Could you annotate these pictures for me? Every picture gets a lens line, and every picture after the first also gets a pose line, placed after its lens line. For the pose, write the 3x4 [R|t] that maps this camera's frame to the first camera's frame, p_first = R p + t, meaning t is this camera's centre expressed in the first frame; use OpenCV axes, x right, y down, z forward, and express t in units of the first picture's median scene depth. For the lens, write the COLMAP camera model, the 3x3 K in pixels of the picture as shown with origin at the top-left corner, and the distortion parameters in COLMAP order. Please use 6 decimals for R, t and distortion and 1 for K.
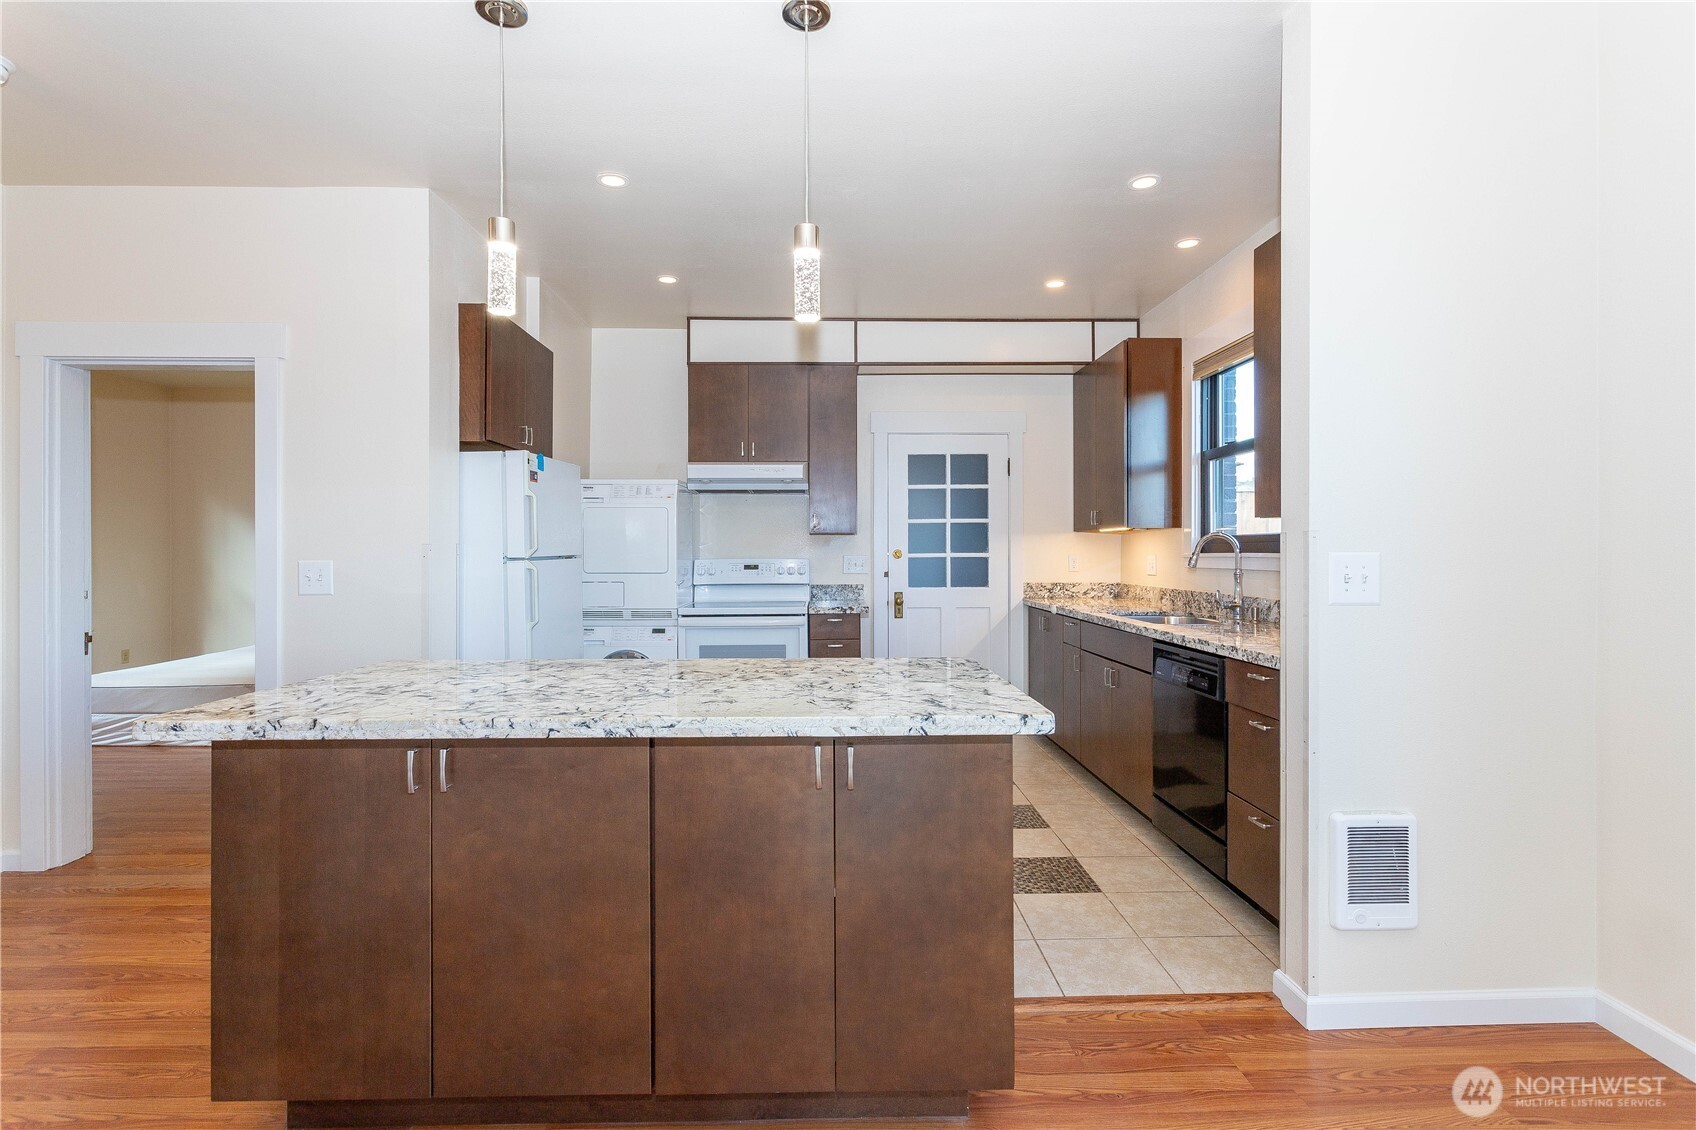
lens RADIAL K [[824.6, 0, 848.3], [0, 824.6, 553.1], [0, 0, 1]] dist [0.000241, 0.000309]
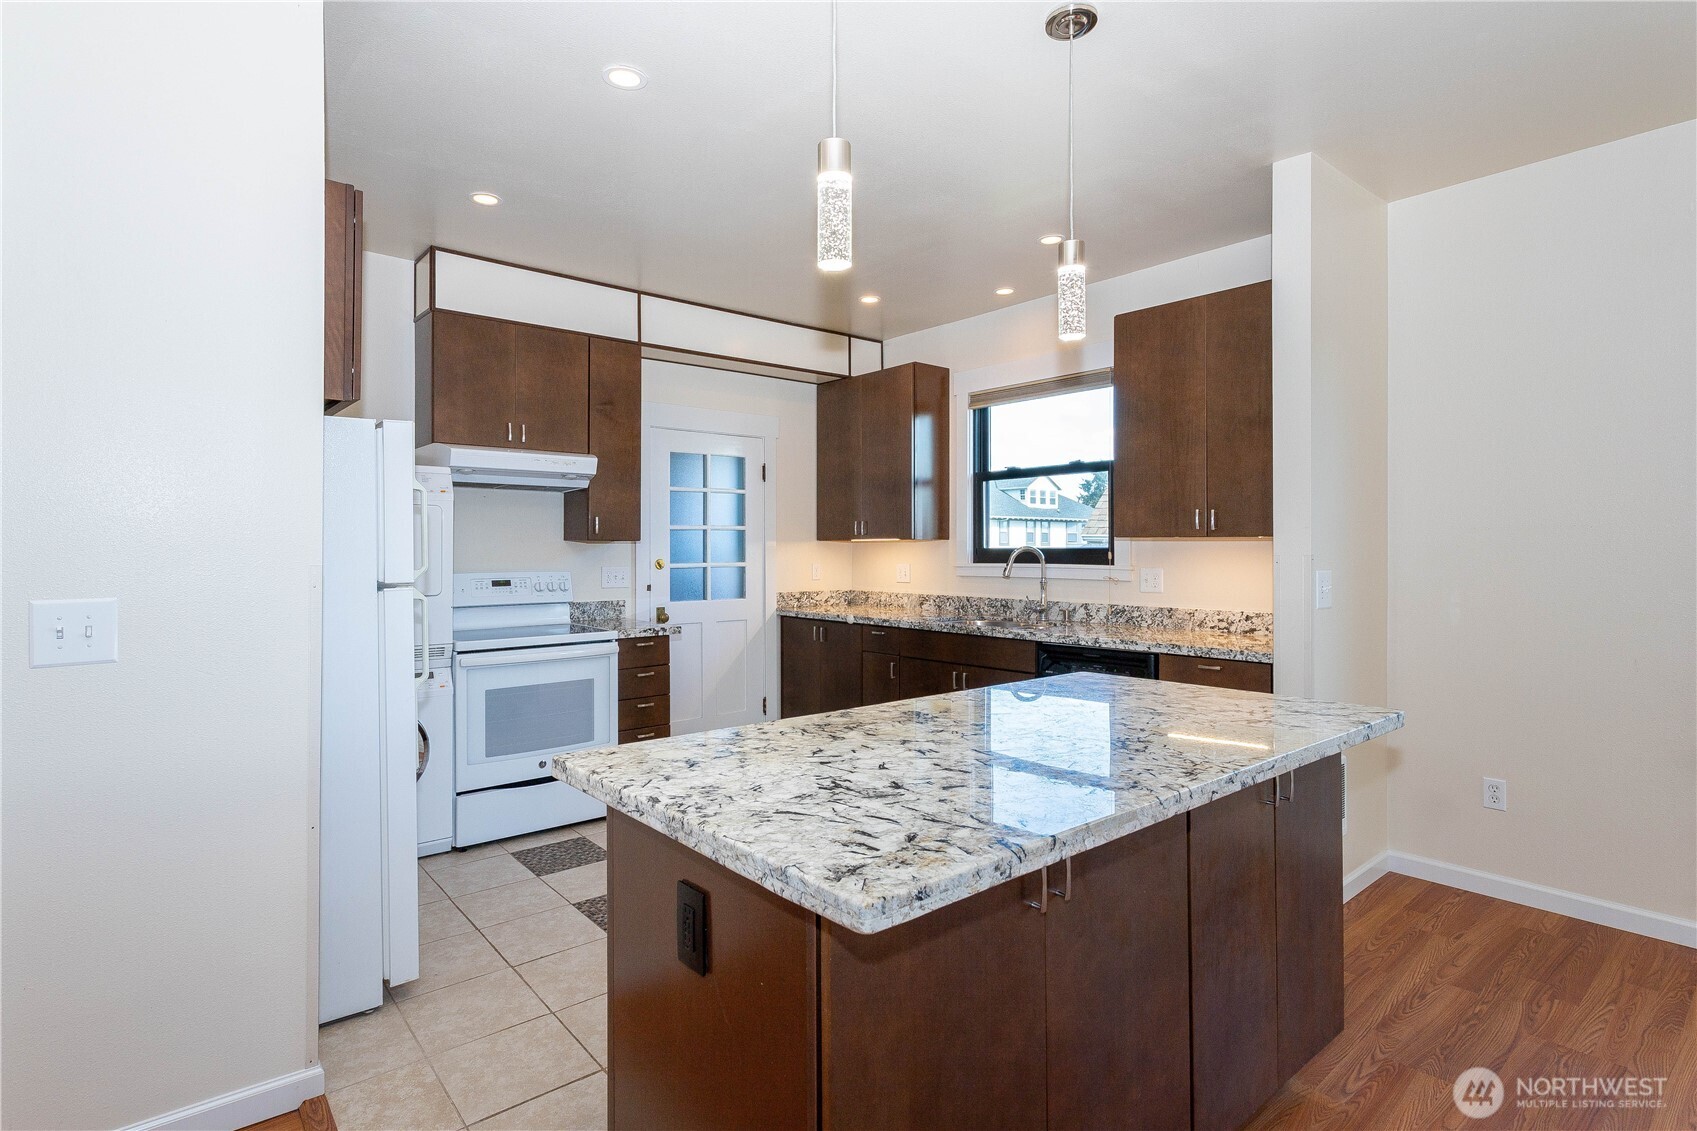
lens RADIAL K [[867.4, 0, 841.3], [0, 867.4, 554.1], [0, 0, 1]] dist [-0.001700, -0.000025]
pose [[0.776706, -0.002044, 0.629860, -0.396312], [0.000040, 0.999995, 0.003197, -0.013552], [-0.629863, -0.002458, 0.776702, 0.168400]]
